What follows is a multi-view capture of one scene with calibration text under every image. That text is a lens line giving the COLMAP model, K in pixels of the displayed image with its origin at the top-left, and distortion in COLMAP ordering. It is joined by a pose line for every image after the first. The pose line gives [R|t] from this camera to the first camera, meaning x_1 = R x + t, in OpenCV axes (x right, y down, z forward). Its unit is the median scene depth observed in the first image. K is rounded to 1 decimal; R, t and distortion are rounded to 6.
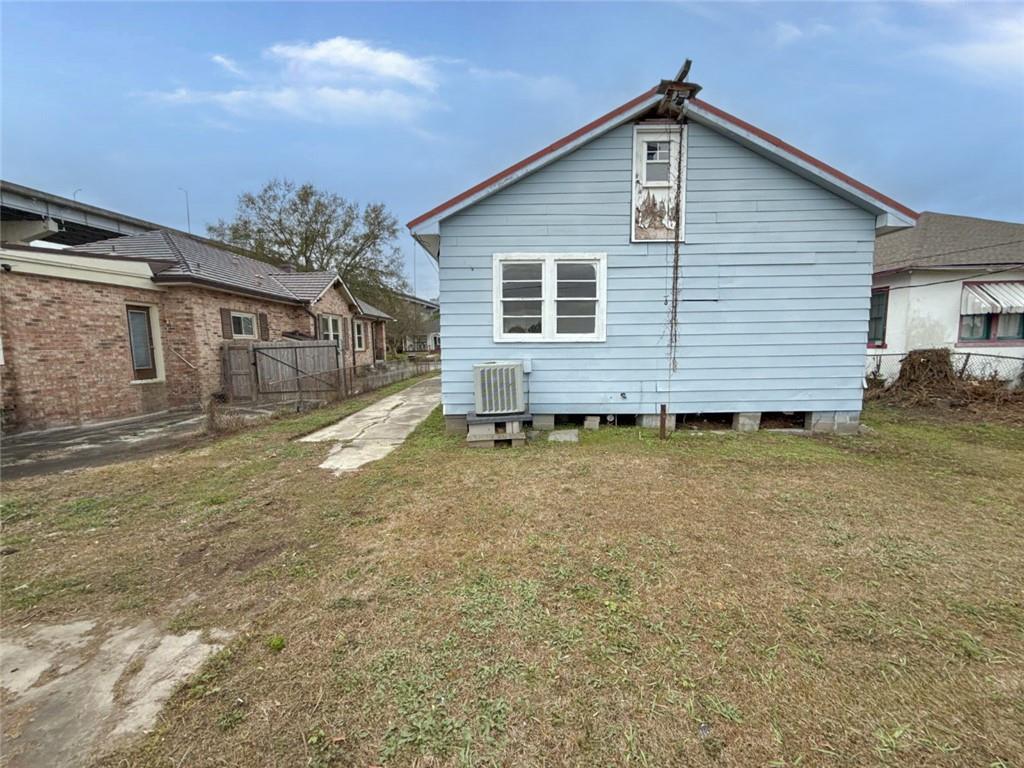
lens RADIAL K [[412.0, 0, 509.5], [0, 412.0, 383.9], [0, 0, 1]] dist [-0.001481, -0.000095]
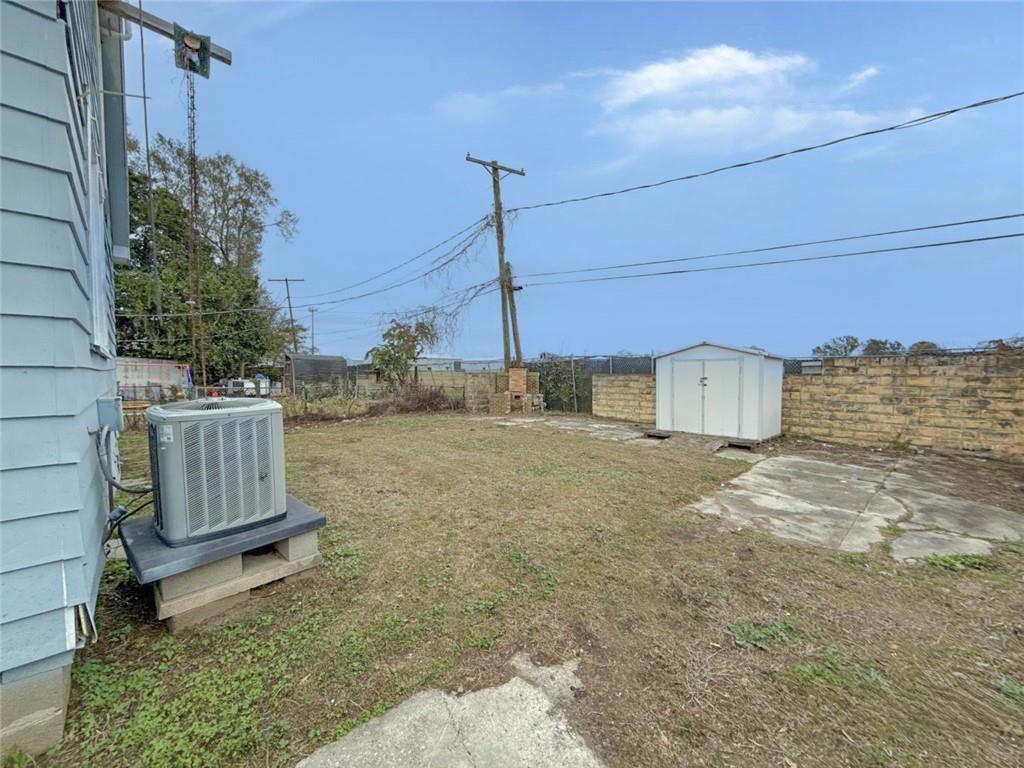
lens RADIAL K [[412.0, 0, 509.5], [0, 412.0, 383.9], [0, 0, 1]] dist [-0.001481, -0.000095]
pose [[-0.694592, -0.017430, 0.719193, -0.914649], [0.069711, 0.993371, 0.091402, -0.146578], [-0.716018, 0.113623, -0.688773, 1.772609]]
